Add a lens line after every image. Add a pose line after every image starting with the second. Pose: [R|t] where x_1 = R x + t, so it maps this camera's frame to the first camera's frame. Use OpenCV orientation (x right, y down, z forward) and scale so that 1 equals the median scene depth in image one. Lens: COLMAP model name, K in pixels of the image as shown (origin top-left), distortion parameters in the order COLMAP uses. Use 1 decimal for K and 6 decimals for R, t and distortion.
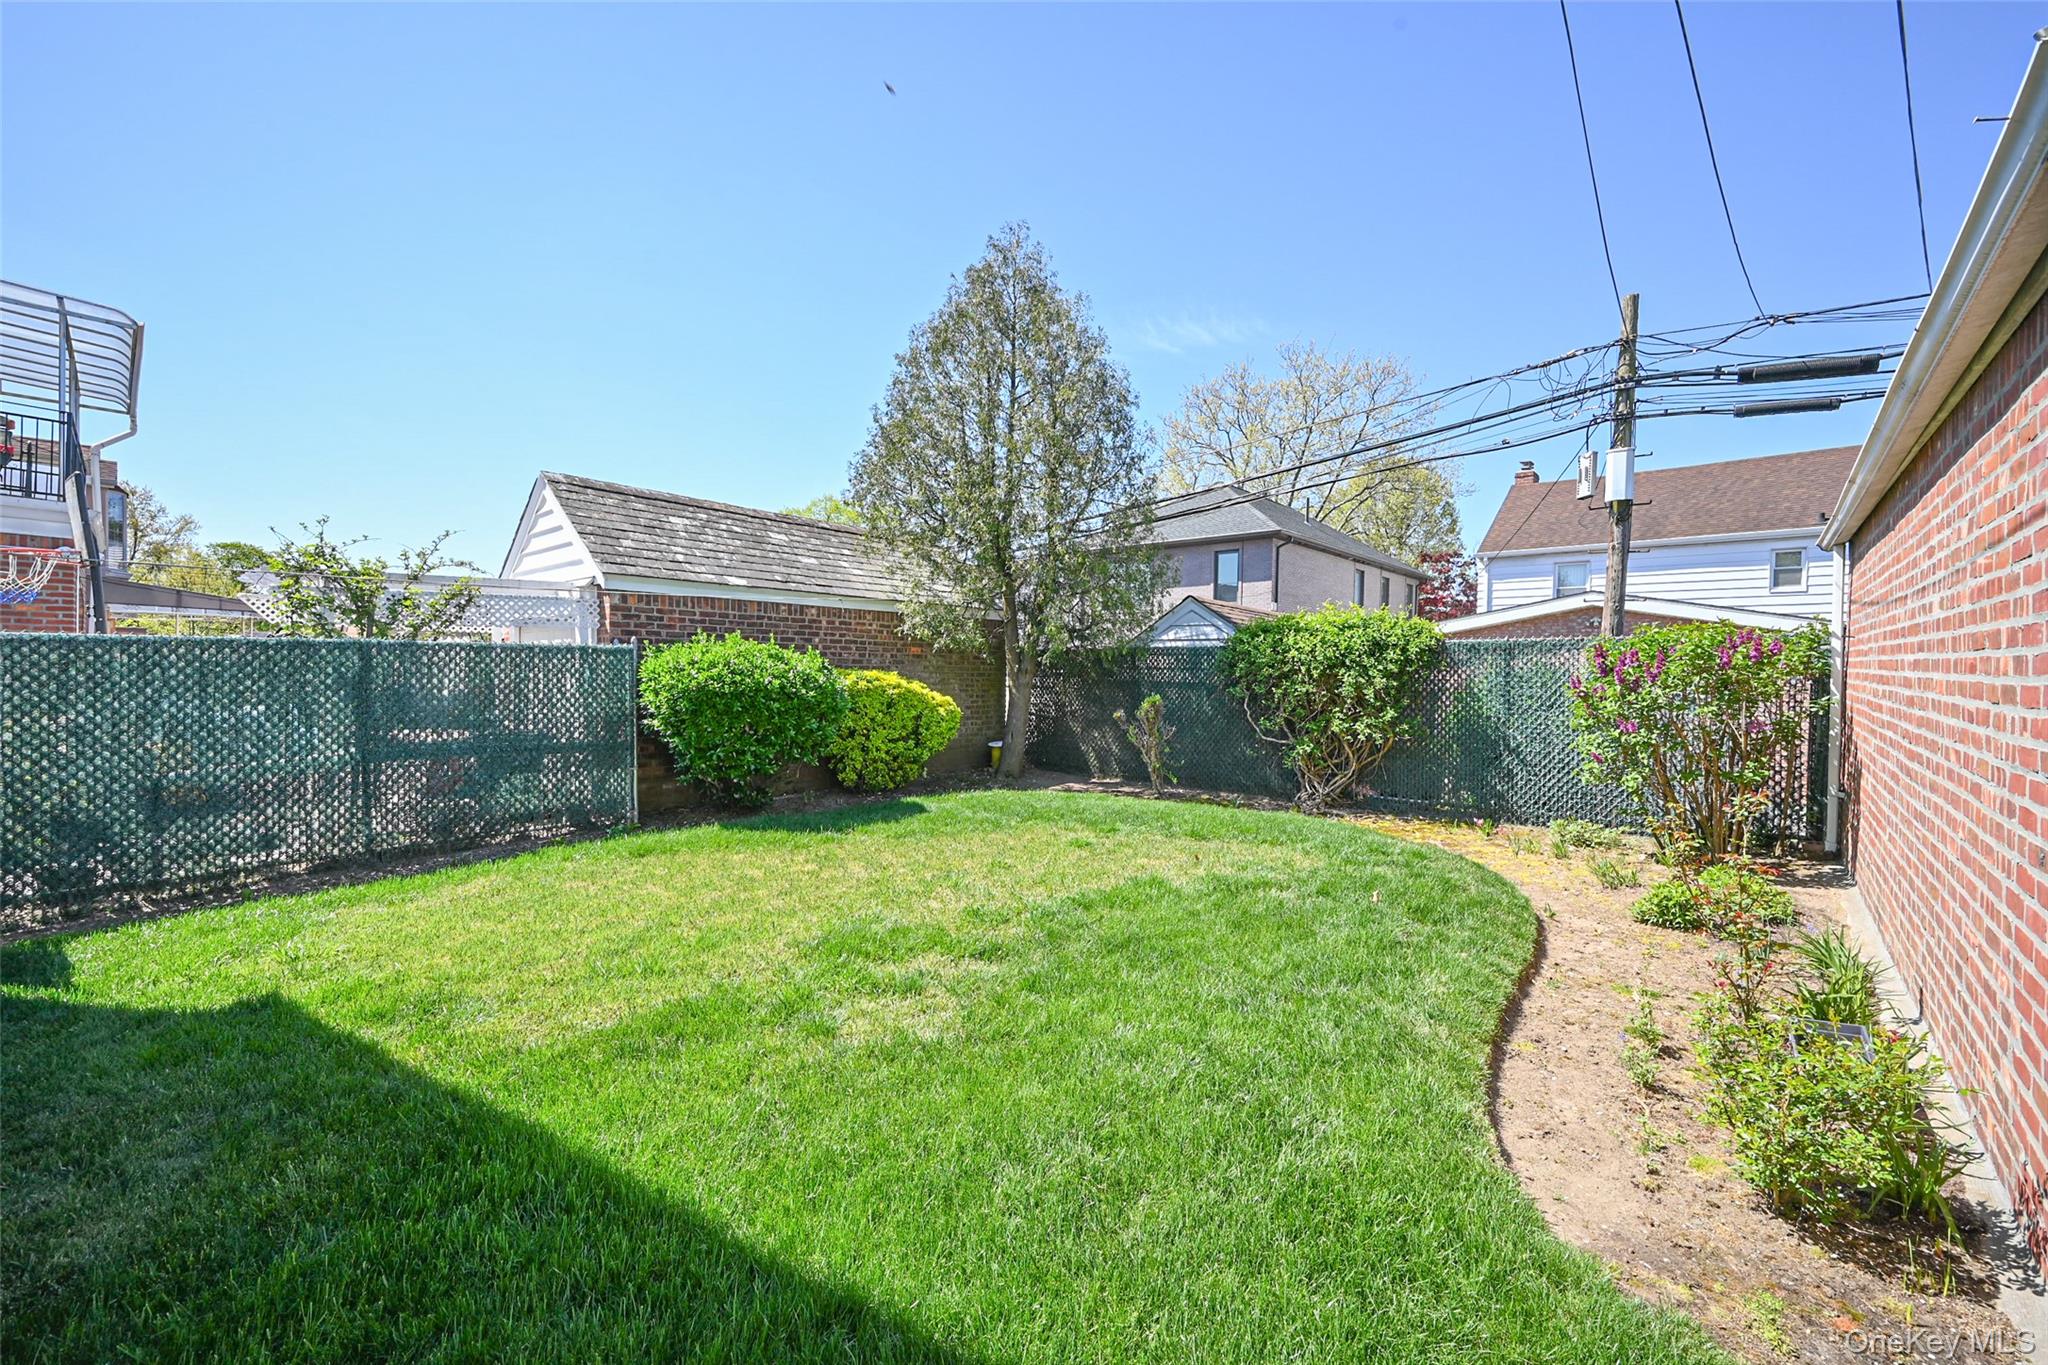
lens RADIAL K [[804.8, 0, 1027.6], [0, 804.8, 684.9], [0, 0, 1]] dist [0.000911, 0.000014]
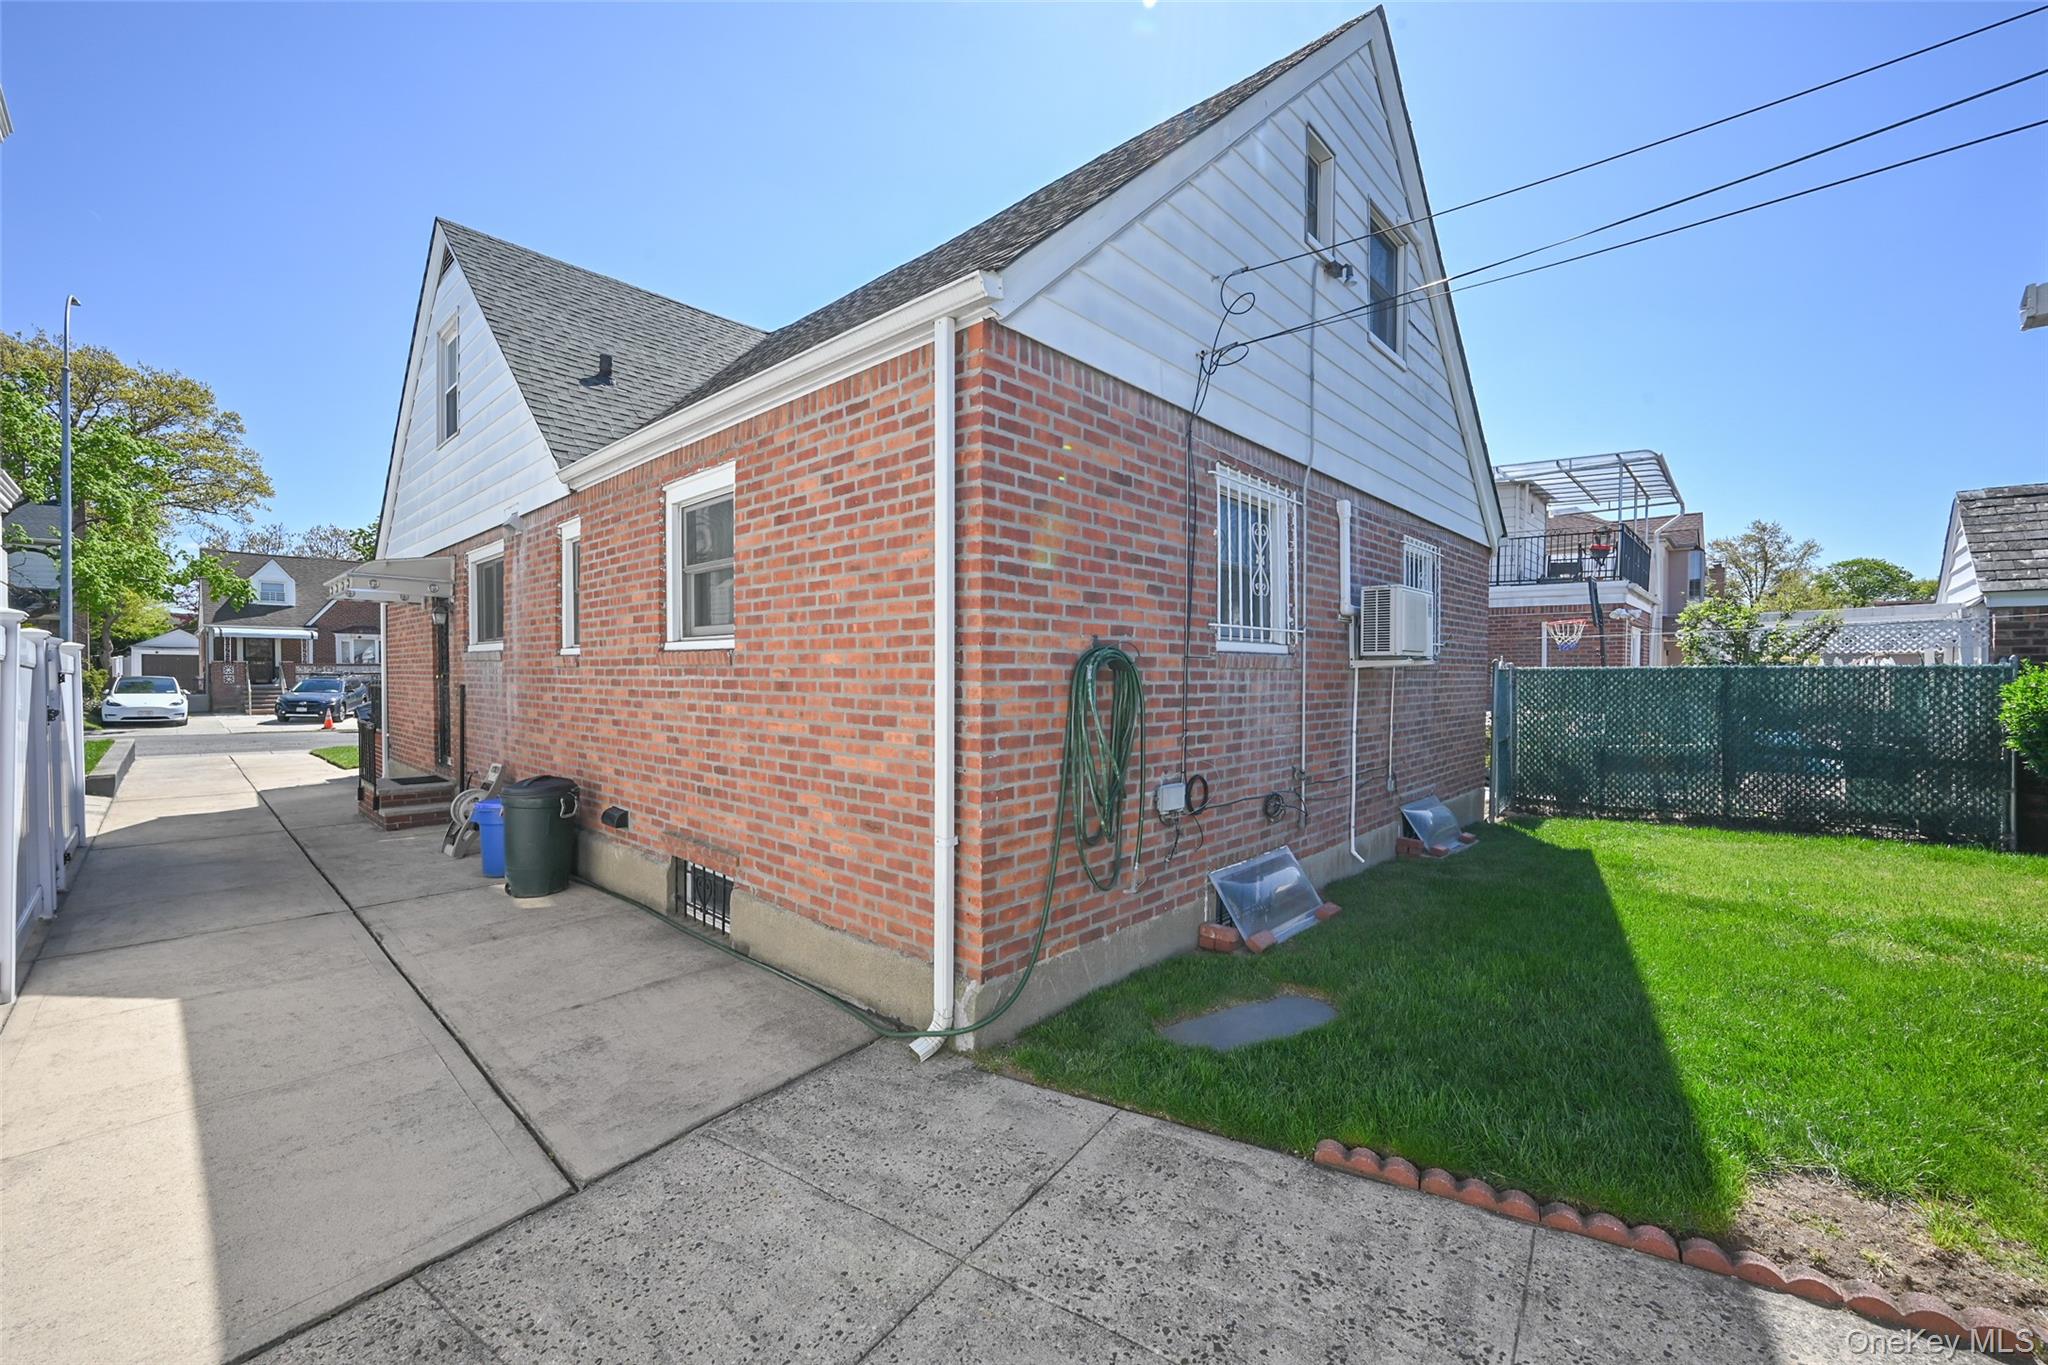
lens RADIAL K [[804.8, 0, 1027.6], [0, 804.8, 684.9], [0, 0, 1]] dist [0.000911, 0.000014]
pose [[-0.012040, 0.004847, -0.999916, 0.515212], [-0.025626, 0.999658, 0.005154, 0.001376], [0.999599, 0.025686, -0.011912, -0.183065]]
